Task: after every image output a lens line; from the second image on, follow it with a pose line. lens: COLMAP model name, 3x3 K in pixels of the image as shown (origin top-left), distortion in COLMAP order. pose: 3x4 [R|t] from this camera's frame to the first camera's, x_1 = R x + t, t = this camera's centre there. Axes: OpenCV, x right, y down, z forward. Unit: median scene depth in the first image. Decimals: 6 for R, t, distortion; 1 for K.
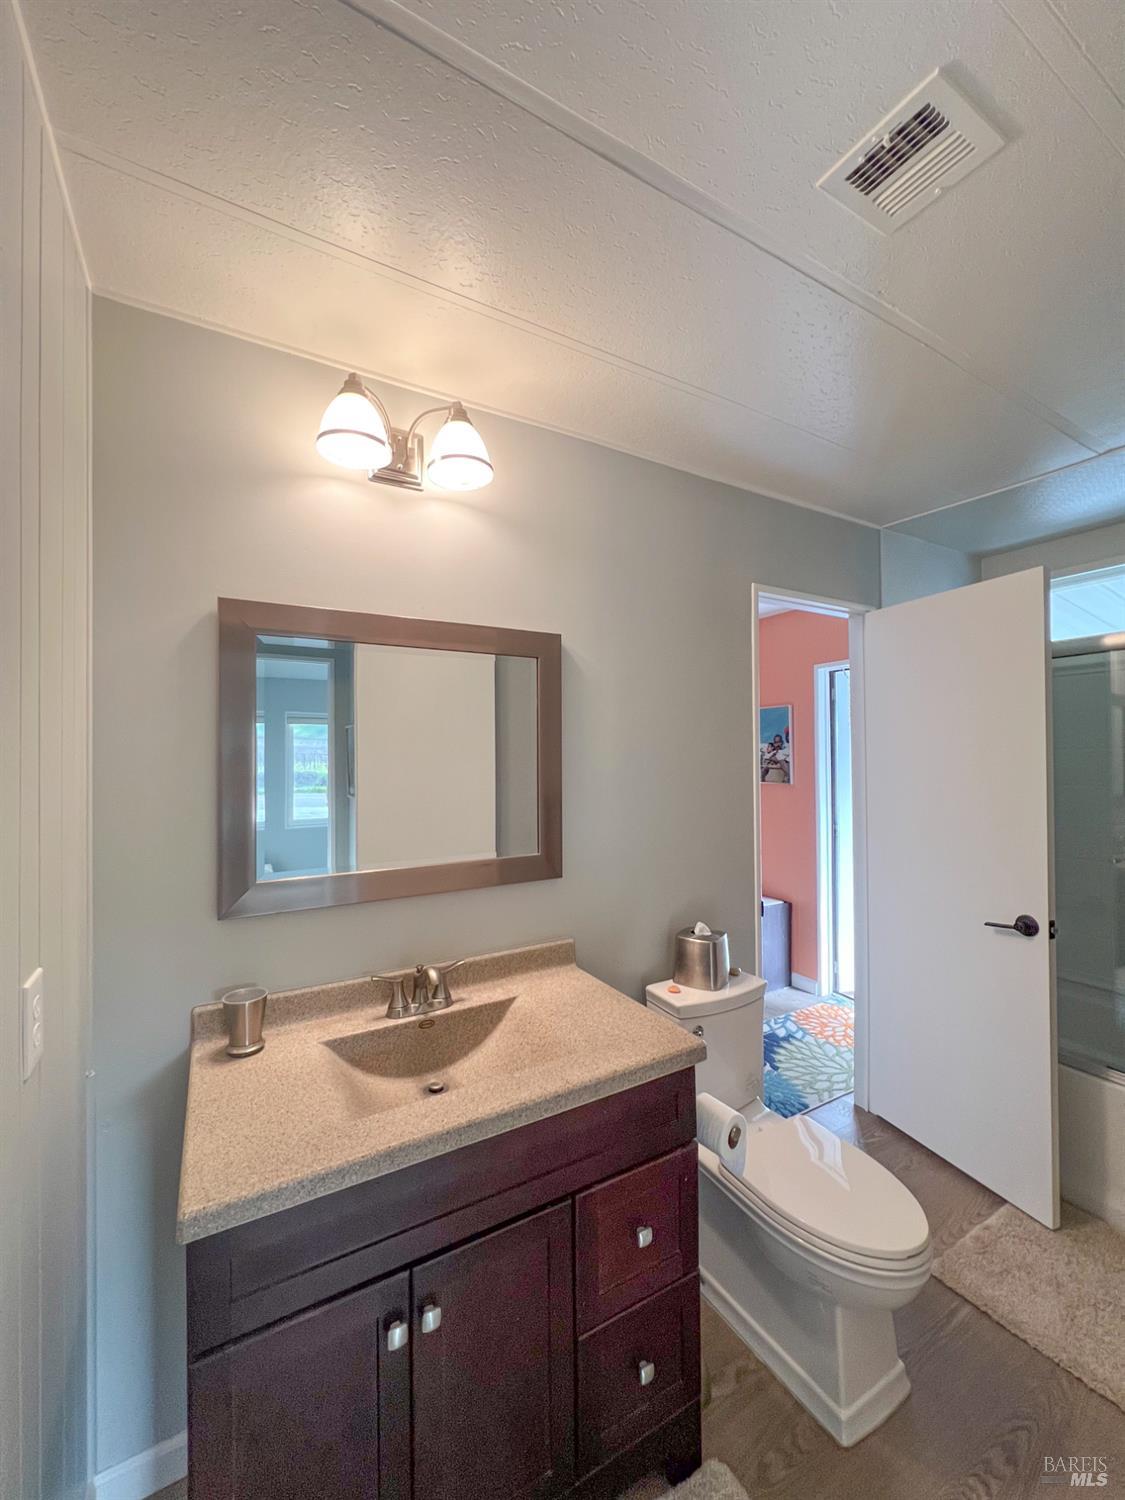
lens RADIAL K [[603.1, 0, 560.4], [0, 603.1, 748.0], [0, 0, 1]] dist [-0.002344, 0.000590]
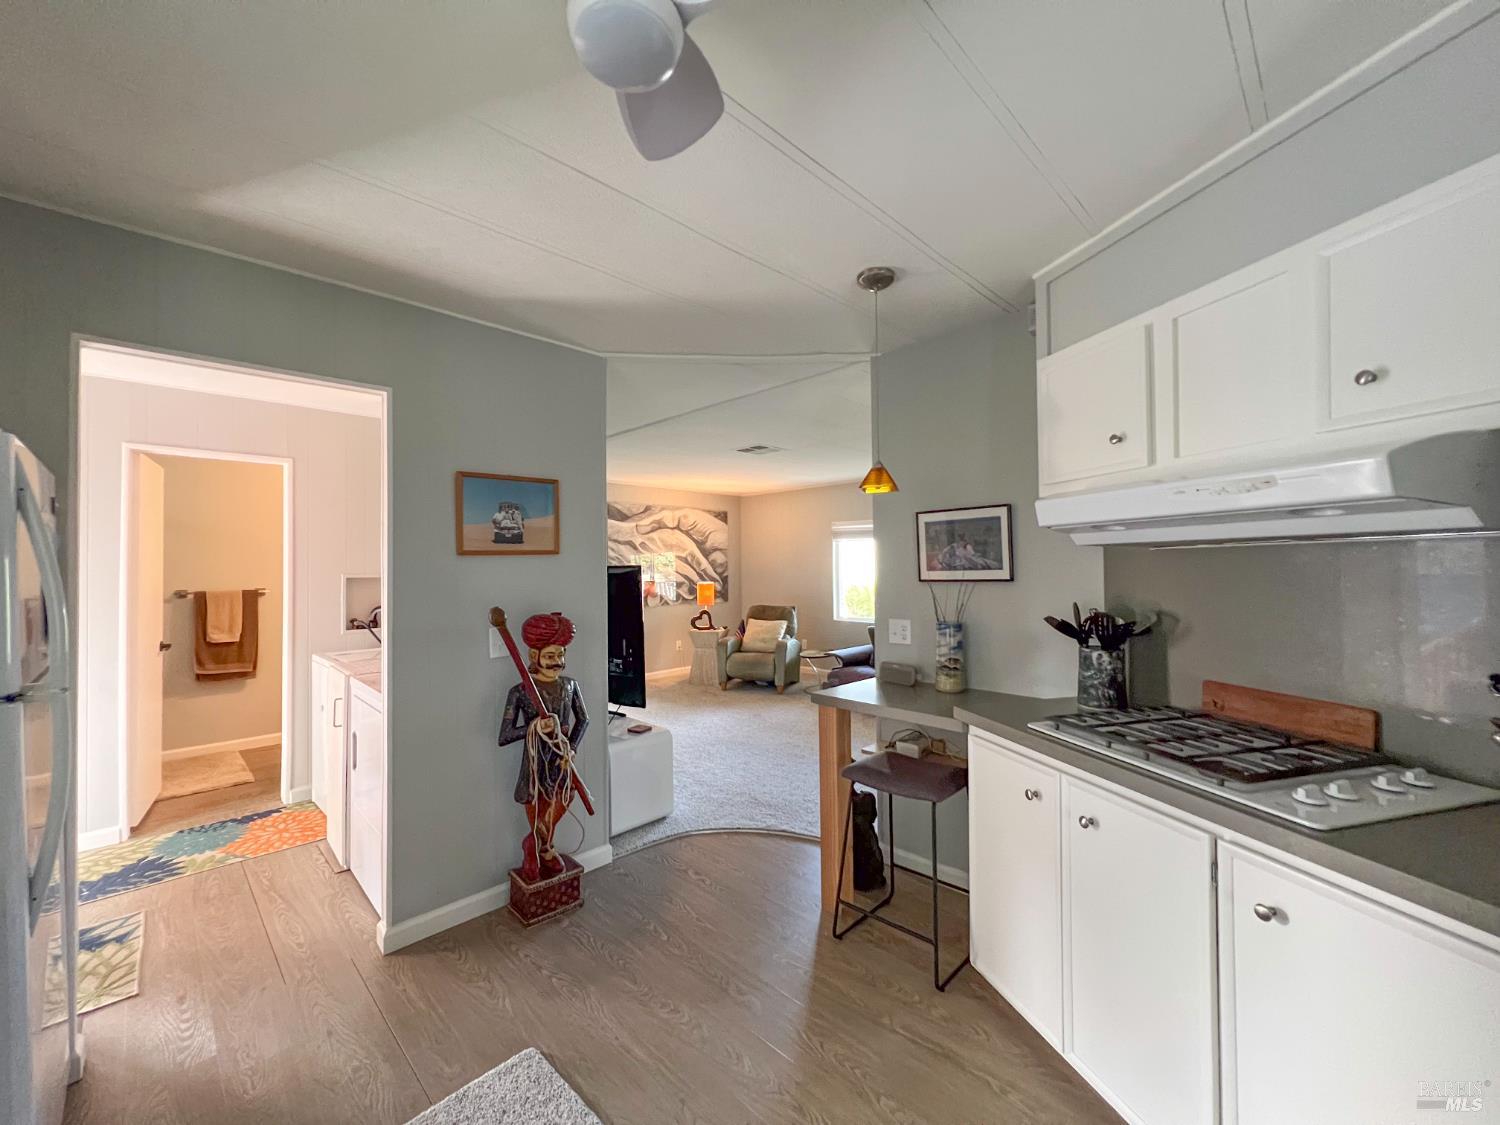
lens RADIAL K [[603.1, 0, 749.9], [0, 603.1, 560.7], [0, 0, 1]] dist [-0.002344, 0.000590]
pose [[-0.963985, 0.011993, -0.265684, -0.279342], [0.016760, 0.999737, -0.015681, 0.037491], [0.265426, -0.019569, -0.963933, 1.672404]]
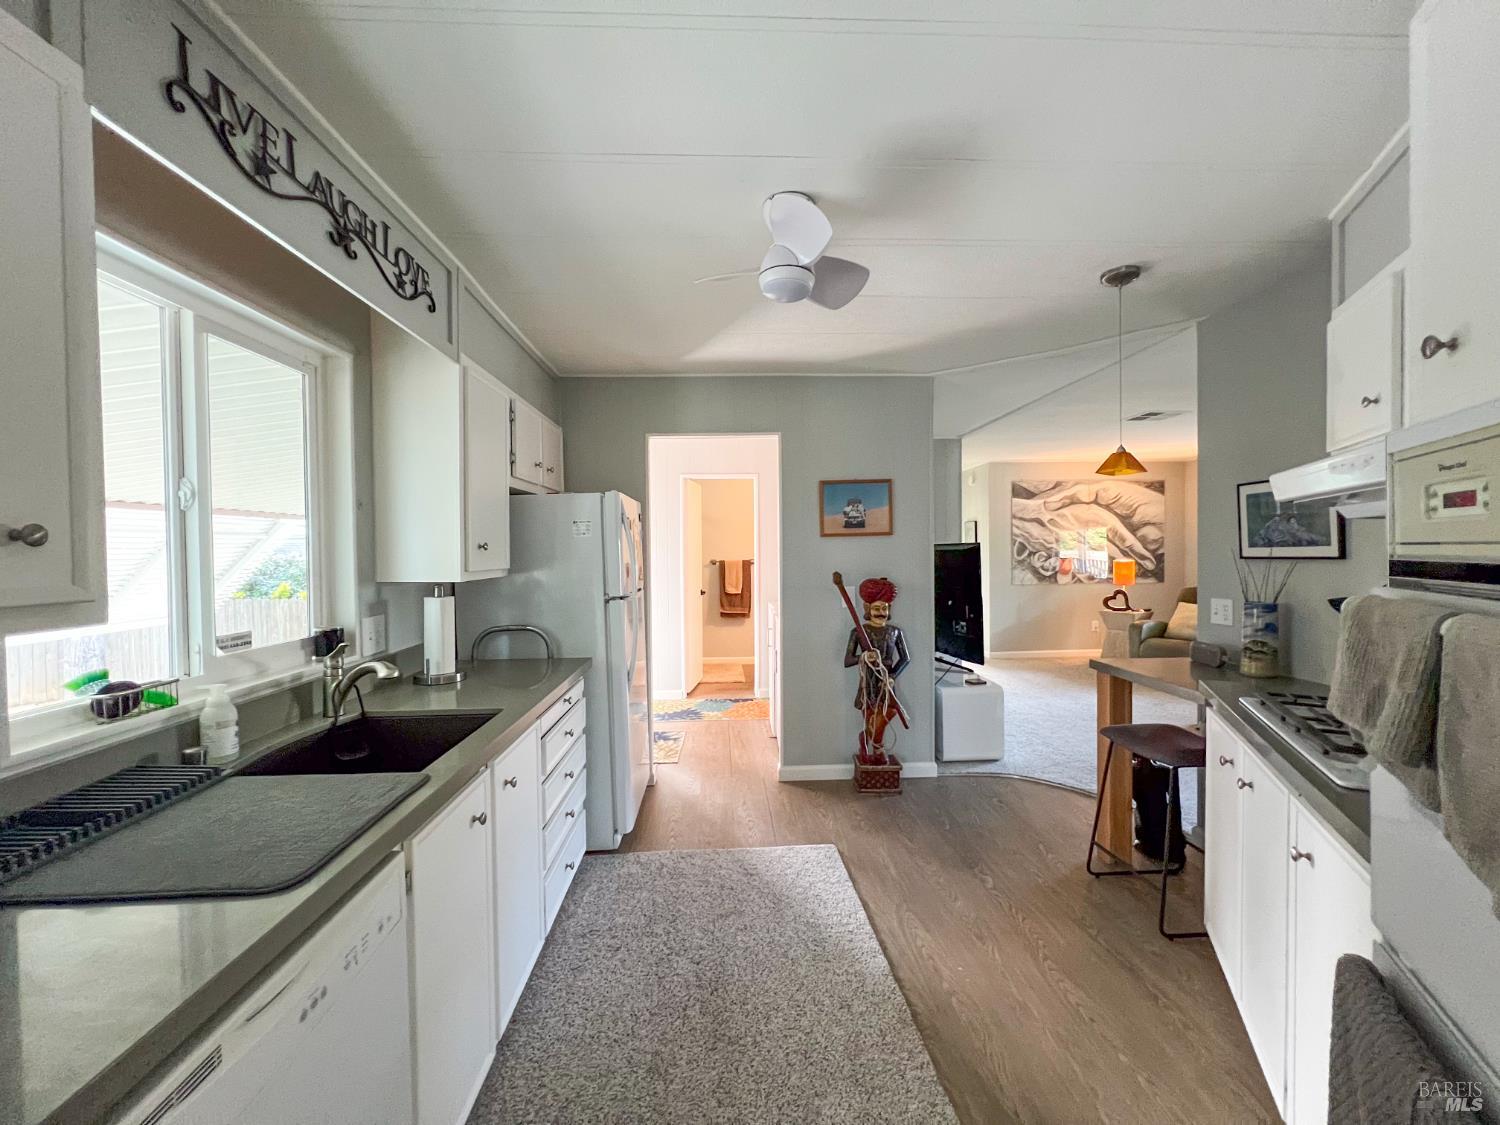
lens RADIAL K [[603.1, 0, 749.3], [0, 603.1, 560.4], [0, 0, 1]] dist [-0.002344, 0.000590]
pose [[-0.889669, 0.007053, 0.456552, -0.481706], [0.013211, 0.999860, 0.010297, 0.042287], [-0.456415, 0.015193, -0.889637, 1.873246]]
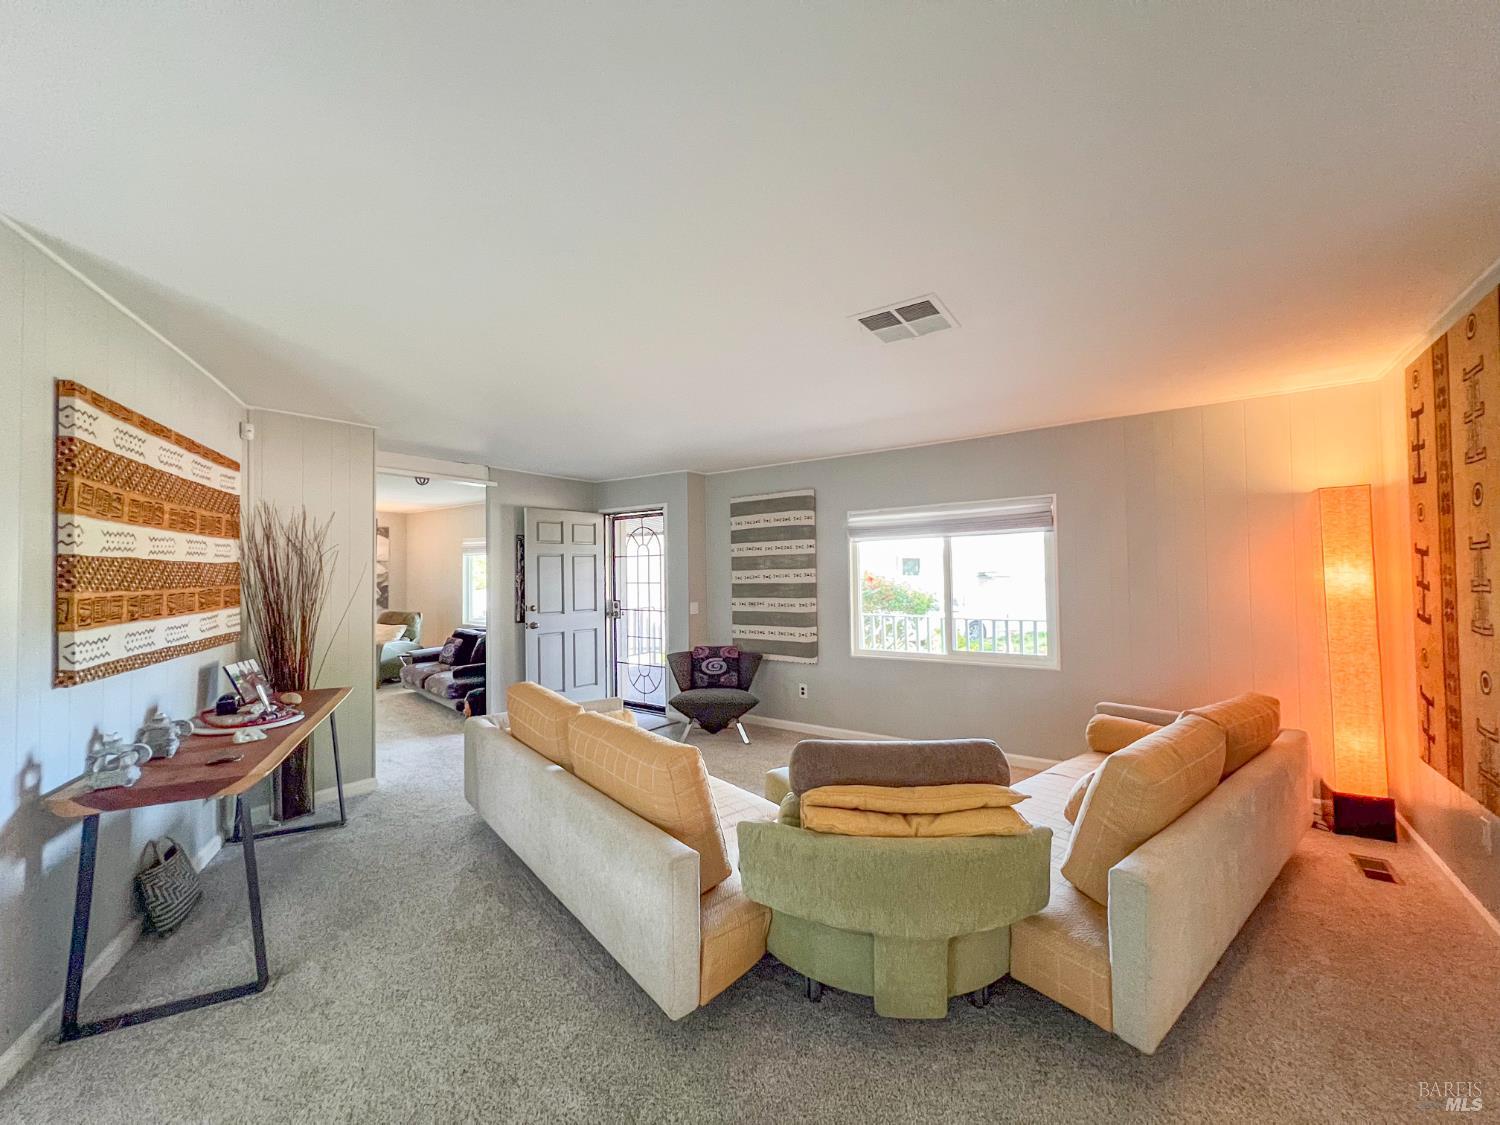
lens RADIAL K [[603.1, 0, 748.1], [0, 603.1, 559.9], [0, 0, 1]] dist [-0.002344, 0.000590]
pose [[-0.909088, 0.003094, -0.416593, -1.092314], [0.015906, 0.999501, -0.027286, 0.043482], [0.416301, -0.031432, -0.908683, 2.337487]]
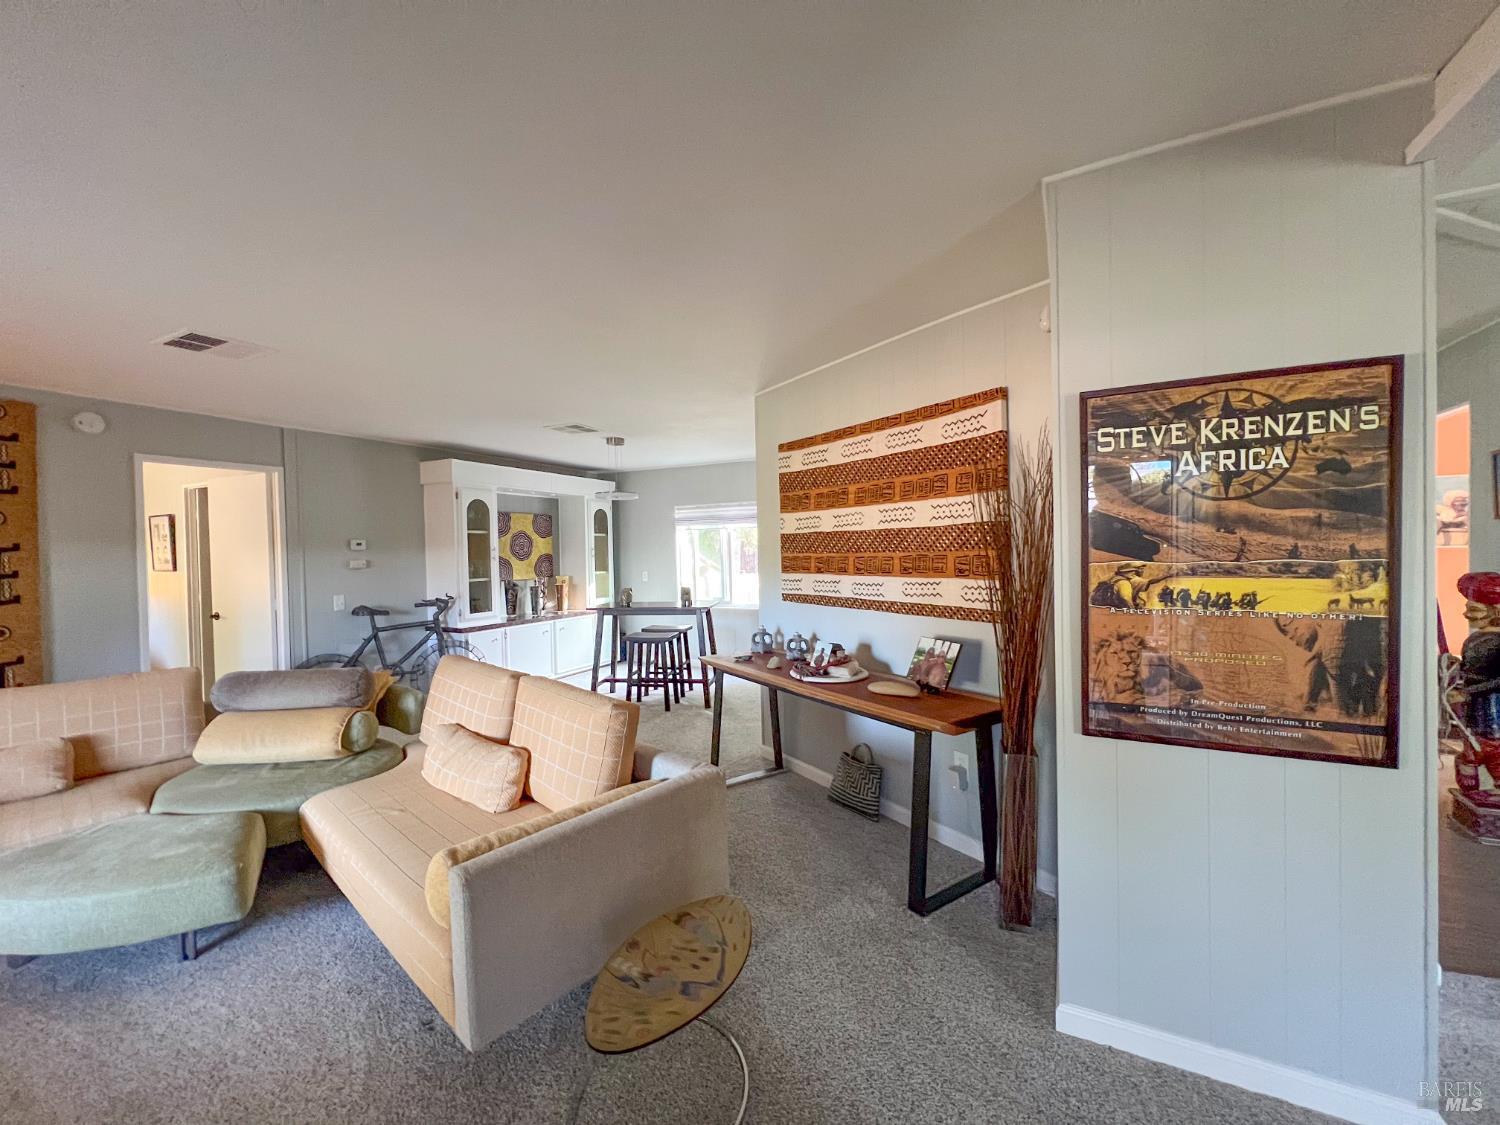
lens RADIAL K [[603.1, 0, 749.1], [0, 603.1, 560.0], [0, 0, 1]] dist [-0.002344, 0.000590]
pose [[0.835190, -0.029197, 0.549186, -1.371324], [0.017930, 0.999505, 0.025870, 0.033082], [-0.549670, -0.011759, 0.835299, 0.872025]]
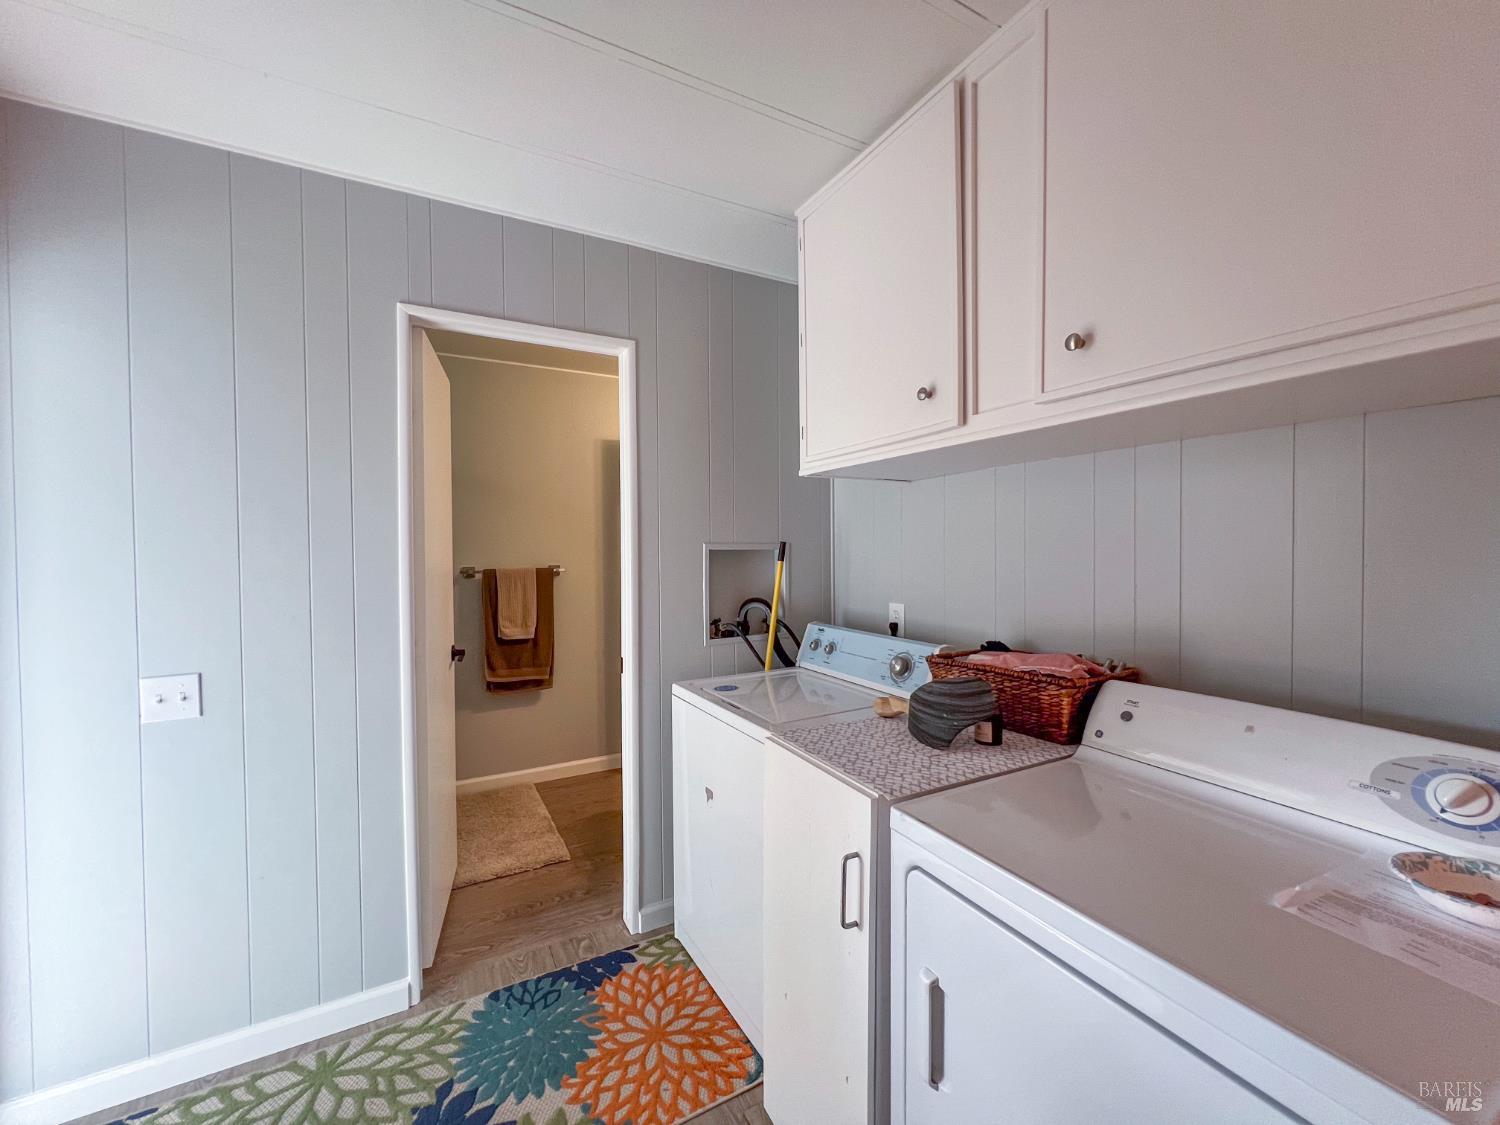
lens RADIAL K [[603.1, 0, 750.1], [0, 603.1, 562.8], [0, 0, 1]] dist [-0.002344, 0.000590]
pose [[-0.999730, 0.012687, 0.019485, 0.050604], [0.013000, 0.999787, 0.016032, 0.042857], [-0.019278, 0.016281, -0.999682, 1.113203]]
